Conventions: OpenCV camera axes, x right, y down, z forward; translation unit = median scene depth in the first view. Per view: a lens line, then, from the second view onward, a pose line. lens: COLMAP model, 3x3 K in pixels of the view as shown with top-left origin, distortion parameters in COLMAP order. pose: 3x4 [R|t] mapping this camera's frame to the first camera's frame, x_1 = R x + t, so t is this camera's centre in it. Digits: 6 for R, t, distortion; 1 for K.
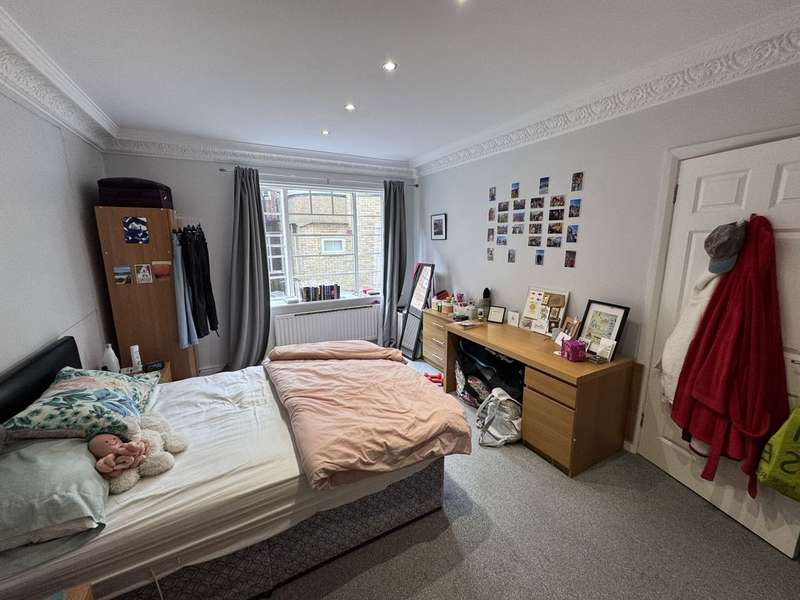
lens RADIAL K [[319.8, 0, 402.8], [0, 319.8, 297.1], [0, 0, 1]] dist [-0.002657, -0.000057]
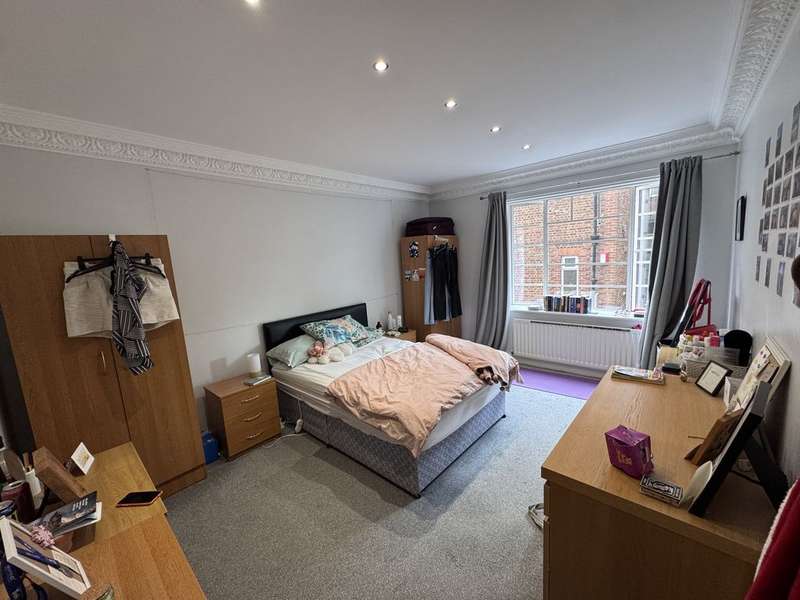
lens RADIAL K [[319.8, 0, 400.0], [0, 319.8, 298.4], [0, 0, 1]] dist [-0.002657, -0.000057]
pose [[0.334188, 0.112022, -0.935825, 0.662336], [-0.119515, 0.989933, 0.075820, -0.062888], [0.934898, 0.086507, 0.344212, 0.317499]]
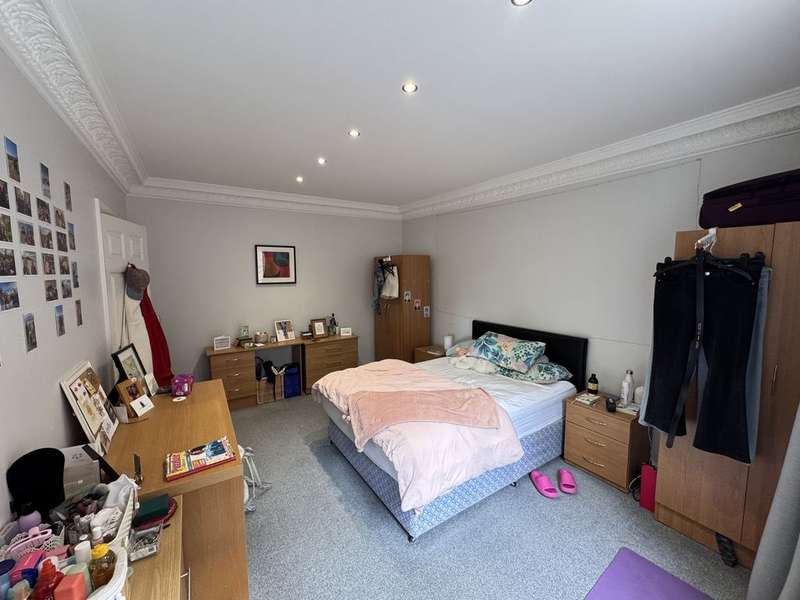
lens RADIAL K [[319.8, 0, 399.7], [0, 319.8, 297.9], [0, 0, 1]] dist [-0.002657, -0.000057]
pose [[-0.996905, 0.017854, -0.076566, -0.062183], [-0.003605, 0.962470, 0.271365, -0.288485], [0.078538, 0.270801, -0.959426, 1.473353]]
